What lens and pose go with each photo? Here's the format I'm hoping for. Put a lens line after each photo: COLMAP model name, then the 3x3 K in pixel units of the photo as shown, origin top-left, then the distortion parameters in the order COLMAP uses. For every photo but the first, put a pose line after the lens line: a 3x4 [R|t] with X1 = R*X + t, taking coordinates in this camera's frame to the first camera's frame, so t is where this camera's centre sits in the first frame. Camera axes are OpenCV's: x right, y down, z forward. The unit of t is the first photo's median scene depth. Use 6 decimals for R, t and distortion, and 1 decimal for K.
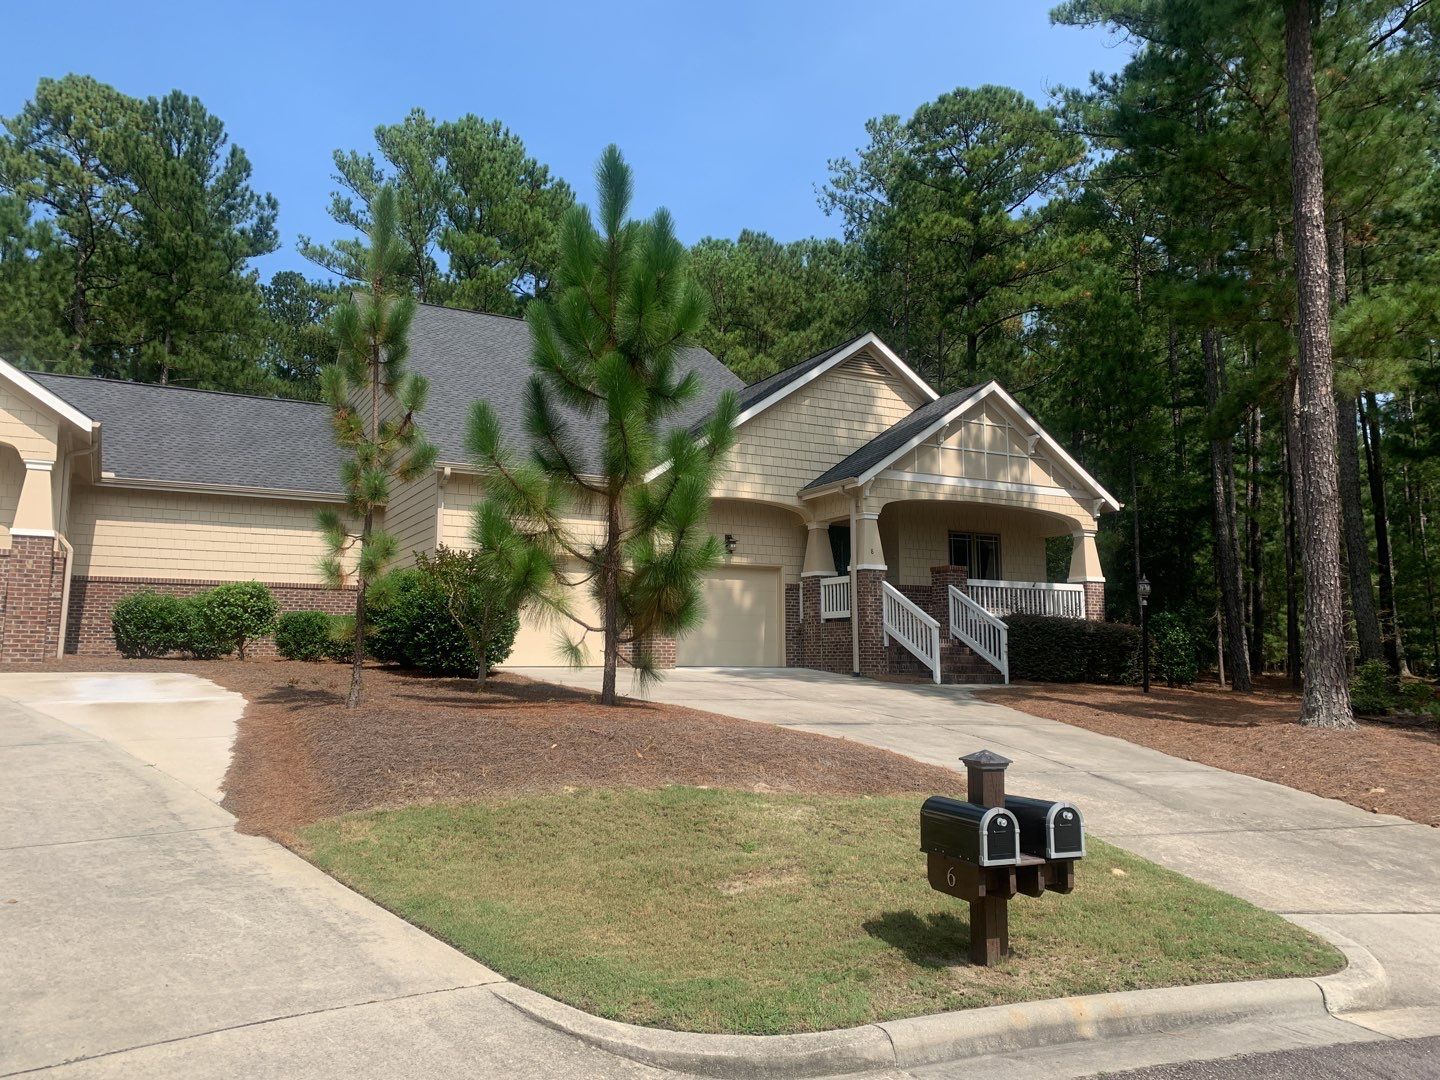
lens RADIAL K [[1101.2, 0, 720.0], [0, 1101.2, 540.0], [0, 0, 1]] dist [0.030516, -0.030507]
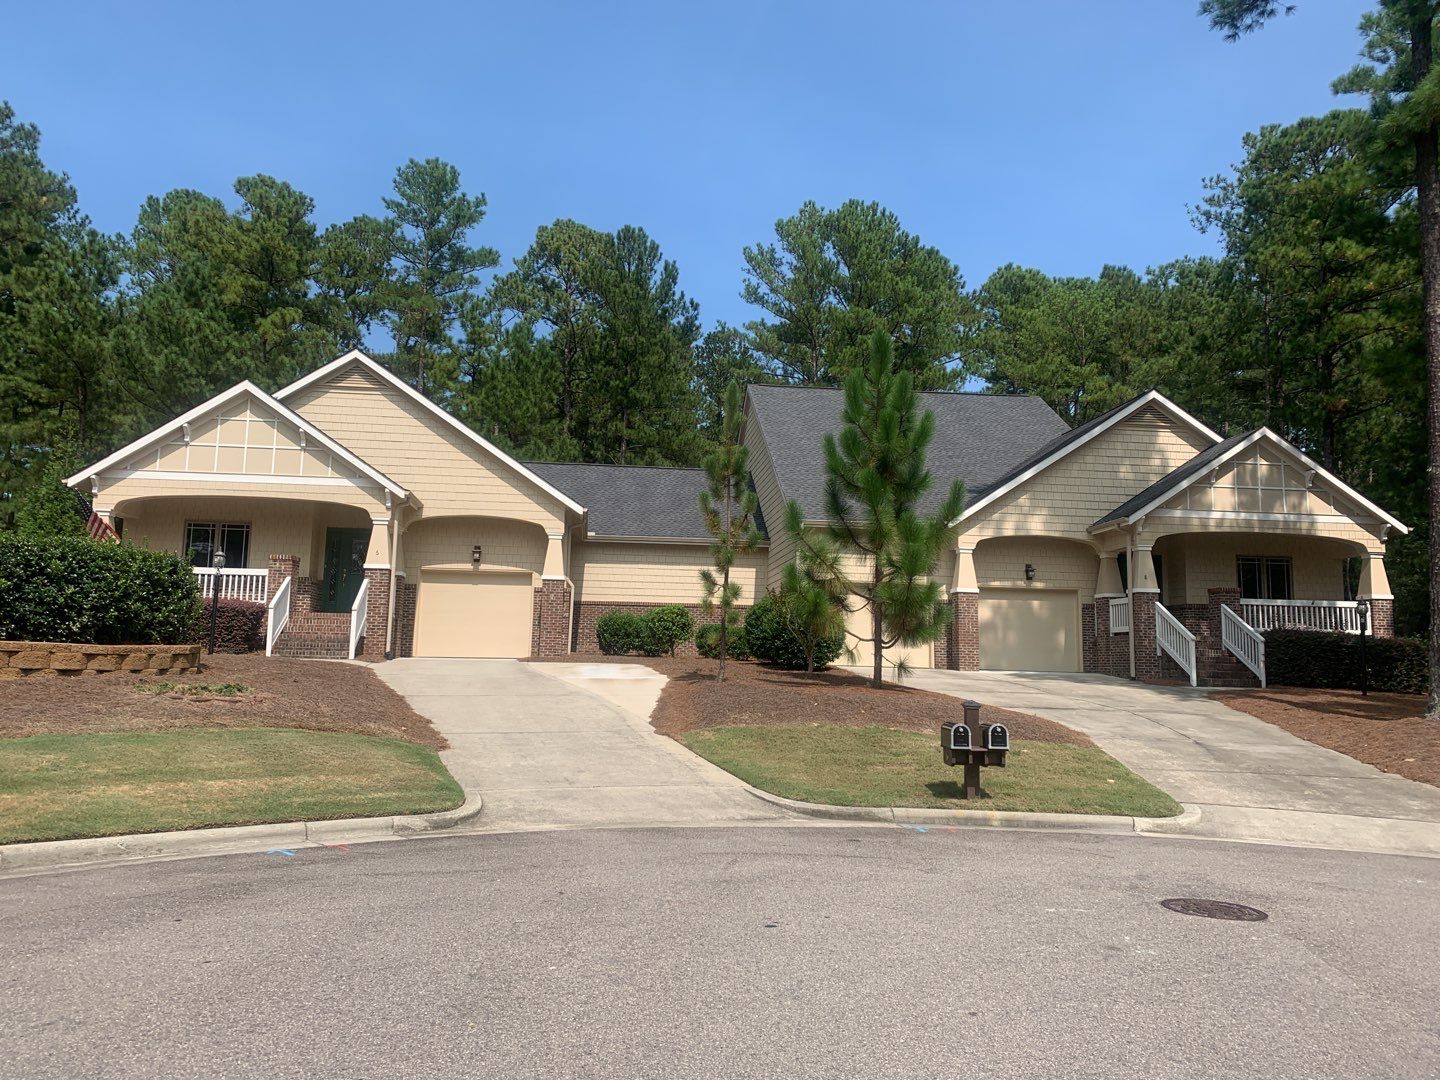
lens RADIAL K [[1101.2, 0, 720.0], [0, 1101.2, 540.0], [0, 0, 1]] dist [0.030516, -0.030507]
pose [[0.927130, -0.025952, -0.373841, 0.148874], [0.023342, 0.999661, -0.011509, -0.025127], [0.374013, 0.001944, 0.927421, -0.284259]]
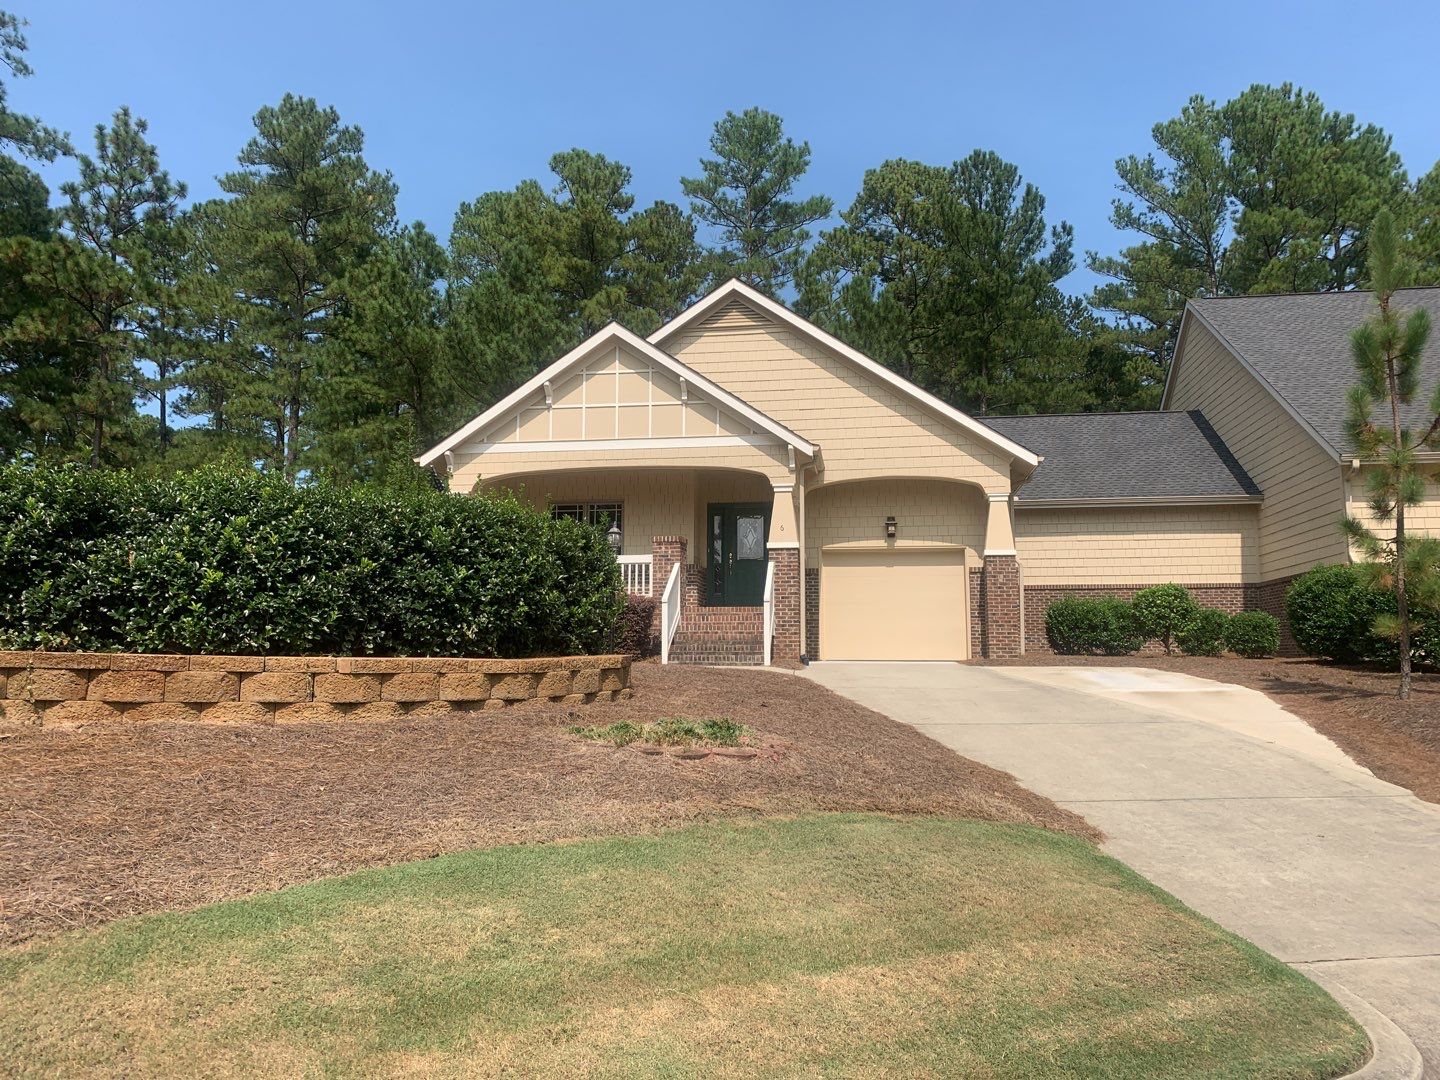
lens RADIAL K [[1106.7, 0, 724.6], [0, 1106.7, 525.2], [0, 0, 1]] dist [0.112740, -0.146053]
pose [[0.804050, -0.074943, -0.589819, -0.089918], [0.069209, 0.997078, -0.032341, -0.011817], [0.590520, -0.014817, 0.806887, -0.122406]]
